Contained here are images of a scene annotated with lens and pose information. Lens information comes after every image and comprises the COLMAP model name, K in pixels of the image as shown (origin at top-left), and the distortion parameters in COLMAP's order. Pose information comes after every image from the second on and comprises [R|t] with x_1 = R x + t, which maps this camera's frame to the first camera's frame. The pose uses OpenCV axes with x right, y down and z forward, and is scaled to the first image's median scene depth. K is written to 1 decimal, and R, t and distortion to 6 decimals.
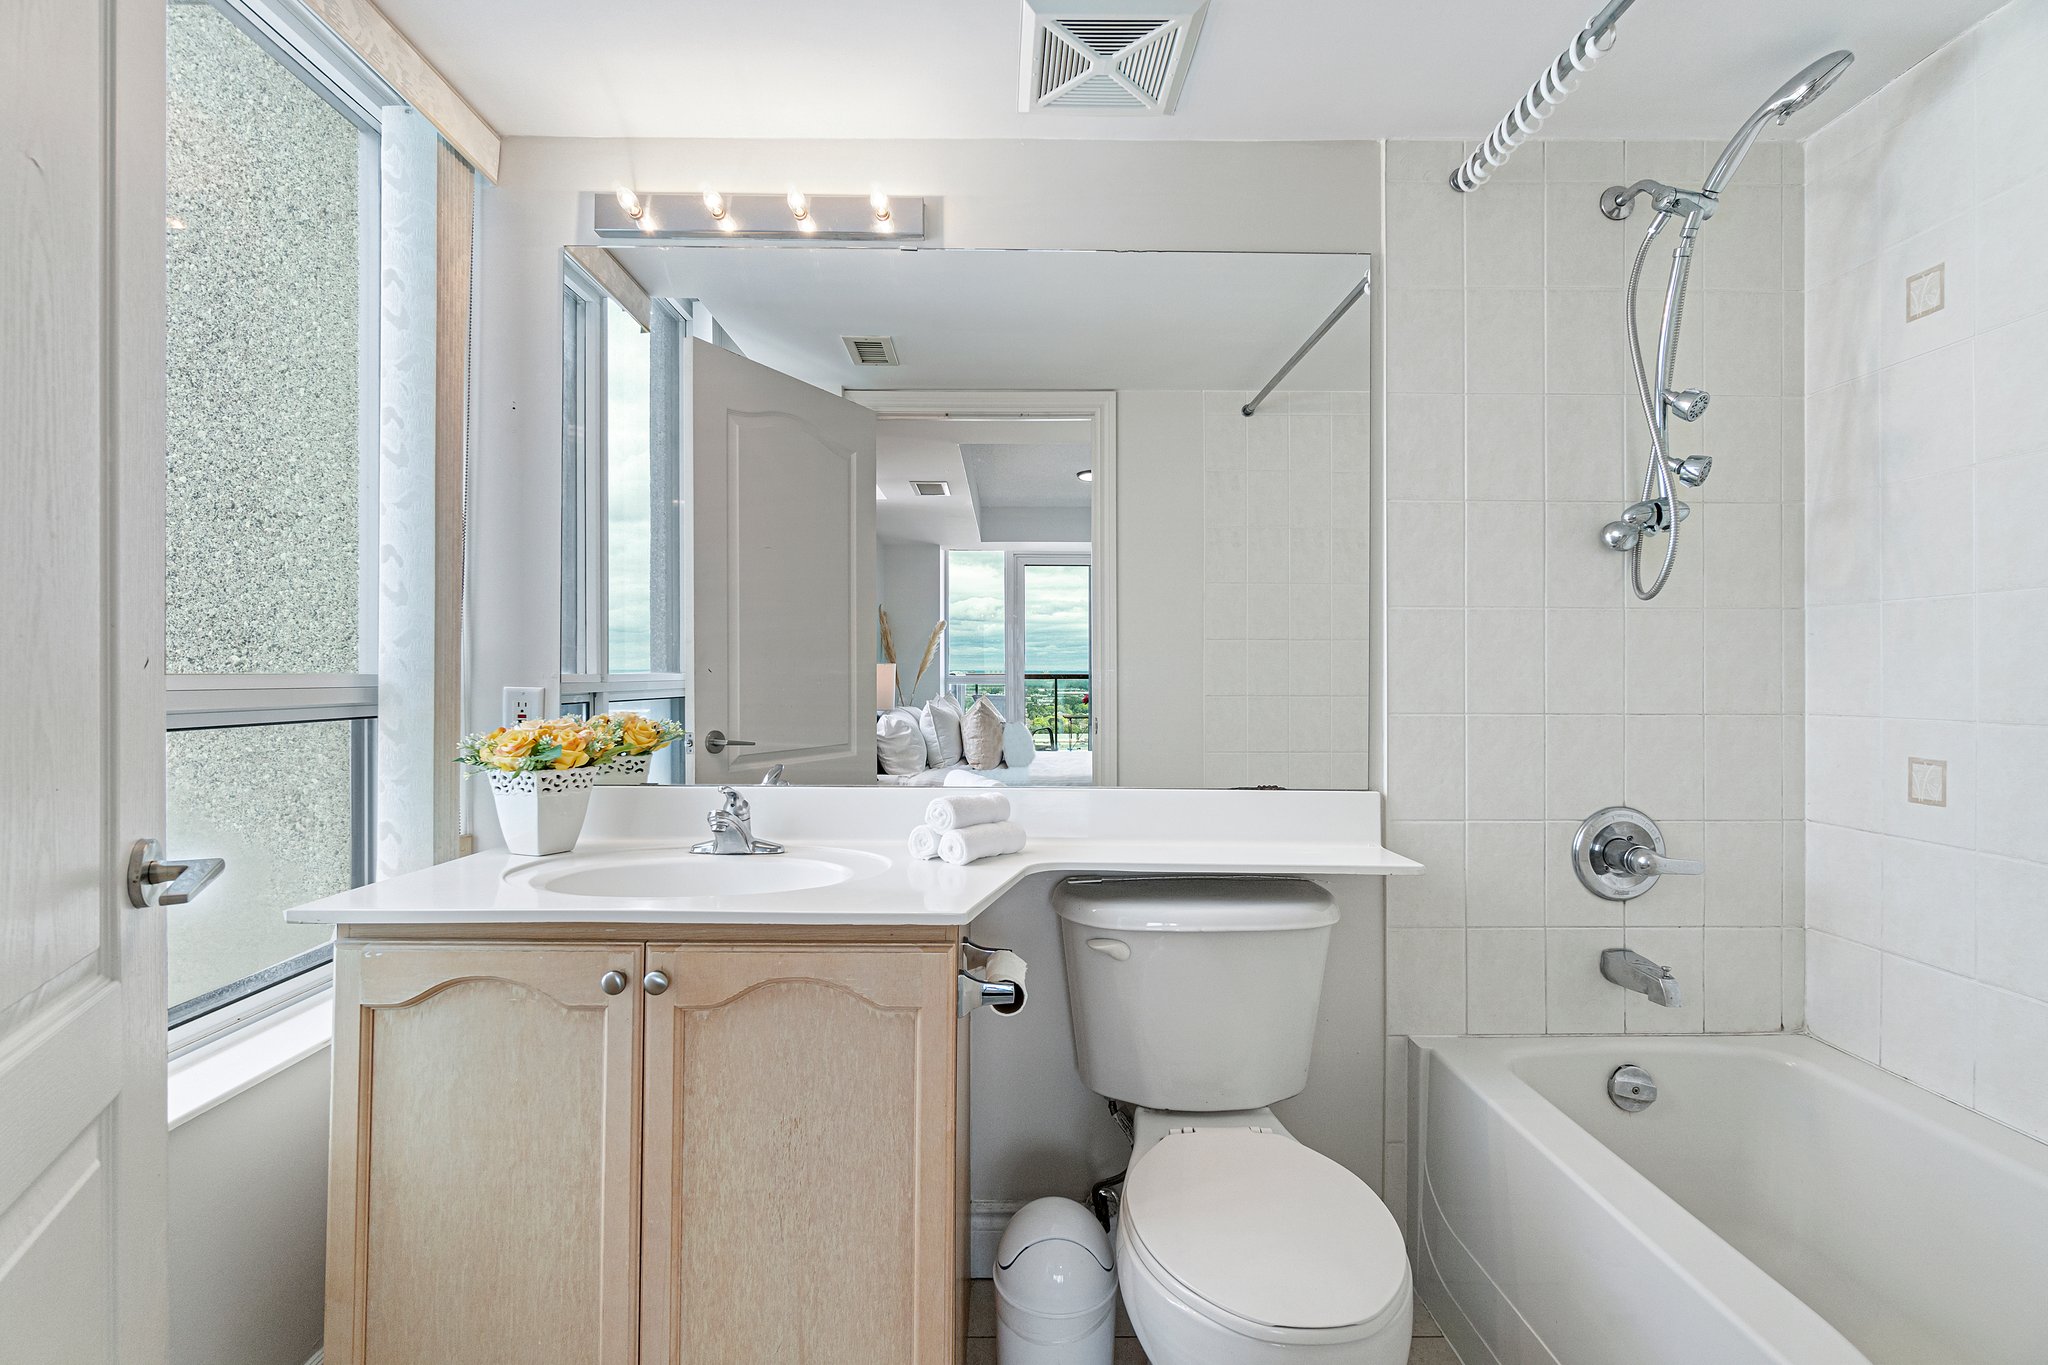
lens RADIAL K [[890.4, 0, 1018.1], [0, 890.4, 683.8], [0, 0, 1]] dist [-0.005317, 0.000951]
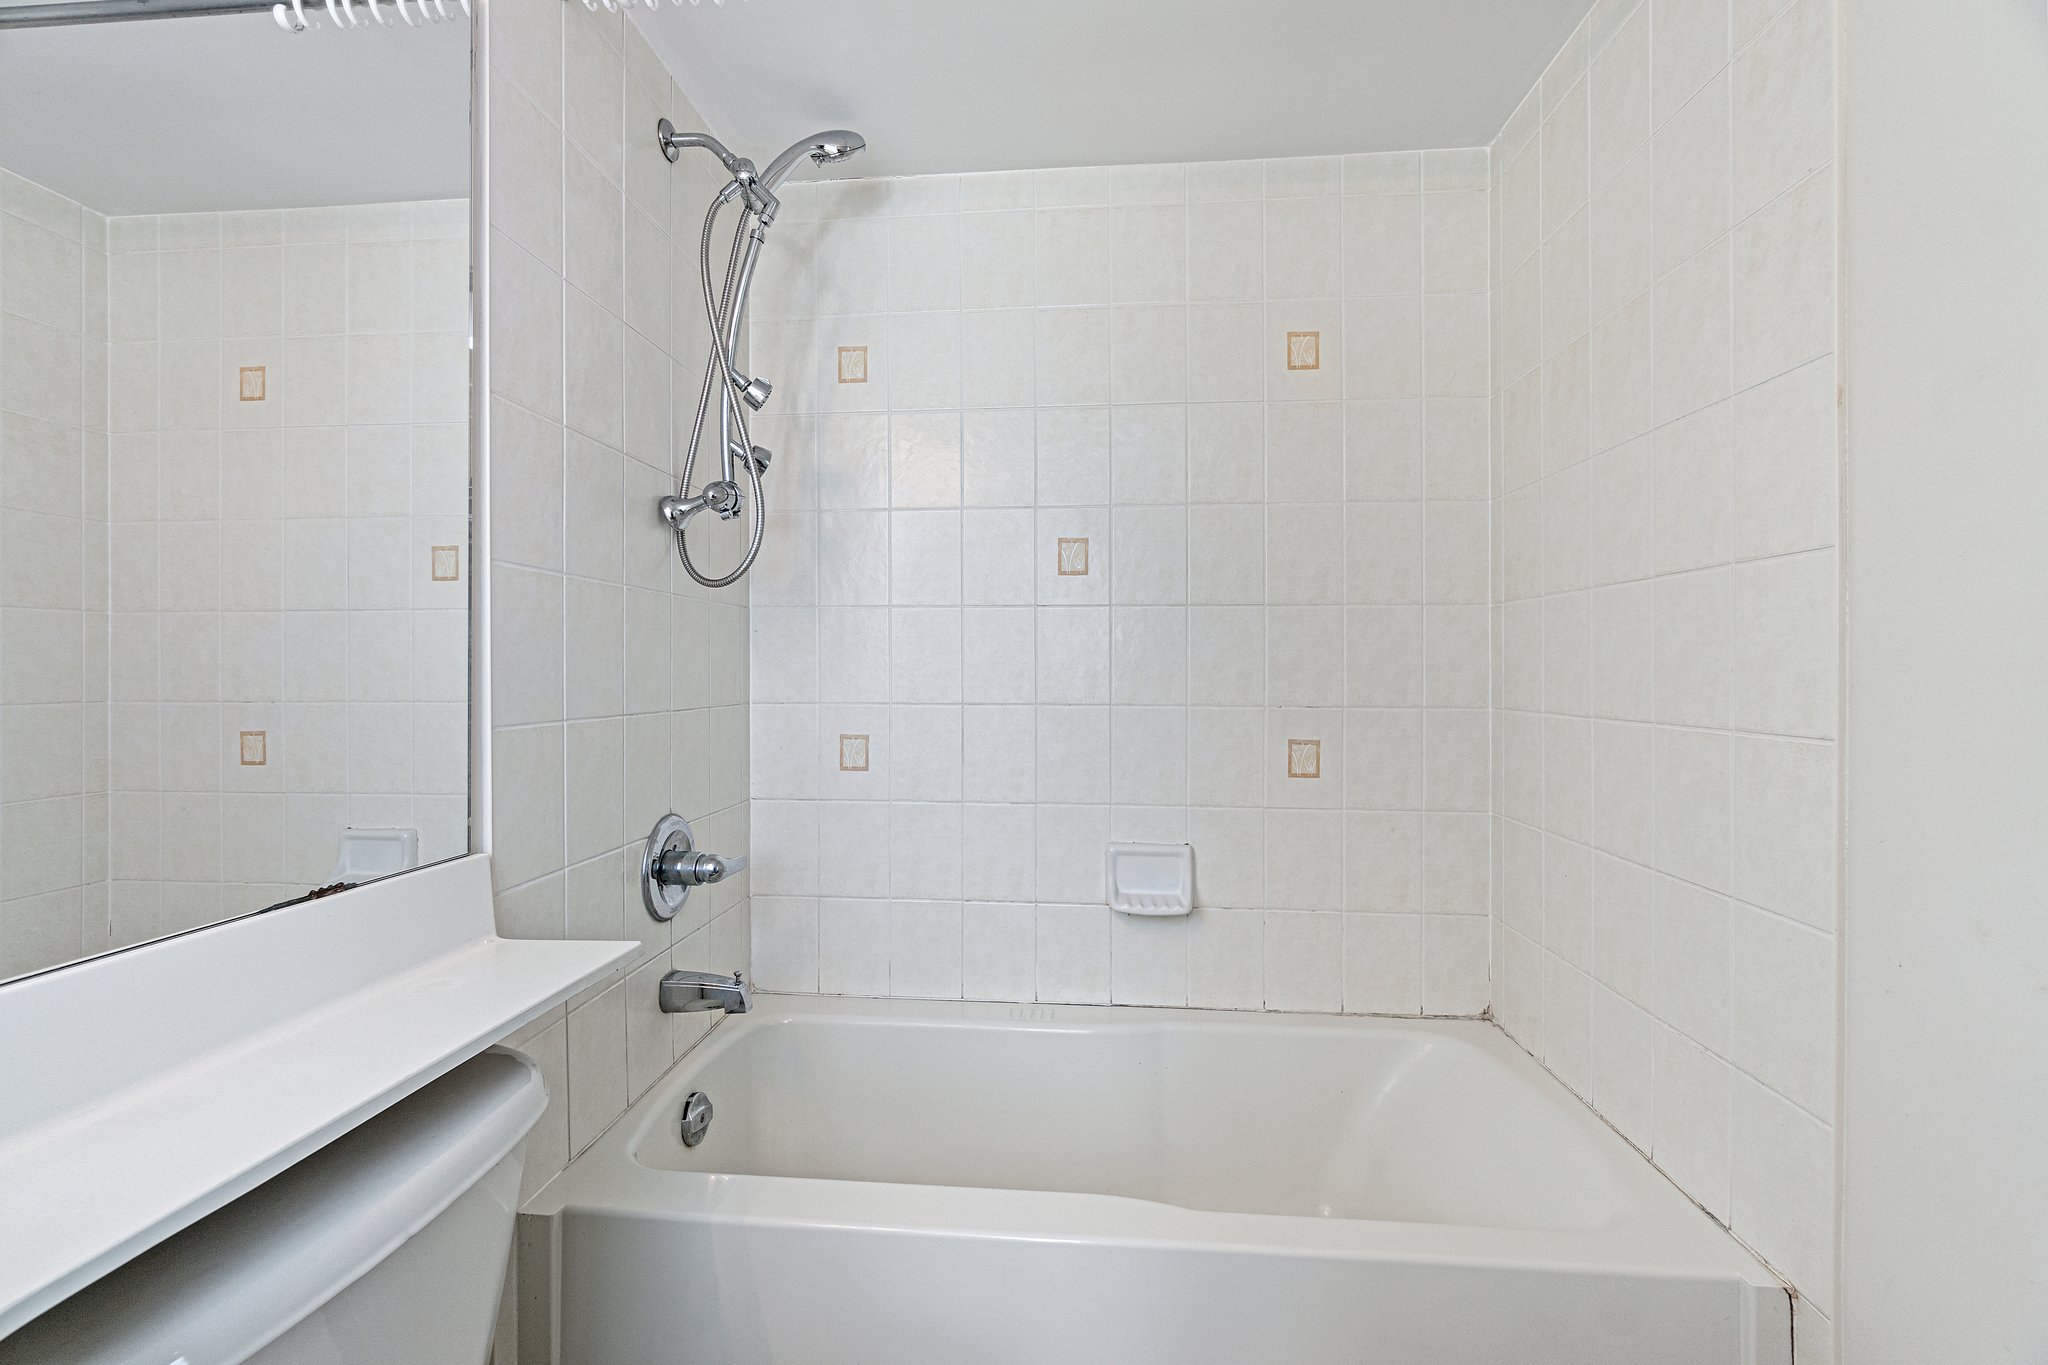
lens RADIAL K [[890.4, 0, 1023.0], [0, 890.4, 667.8], [0, 0, 1]] dist [-0.005317, 0.000951]
pose [[0.088999, -0.001842, 0.996030, -0.201296], [-0.006198, 0.999978, 0.002403, -0.014688], [-0.996012, -0.006387, 0.088985, 0.607646]]
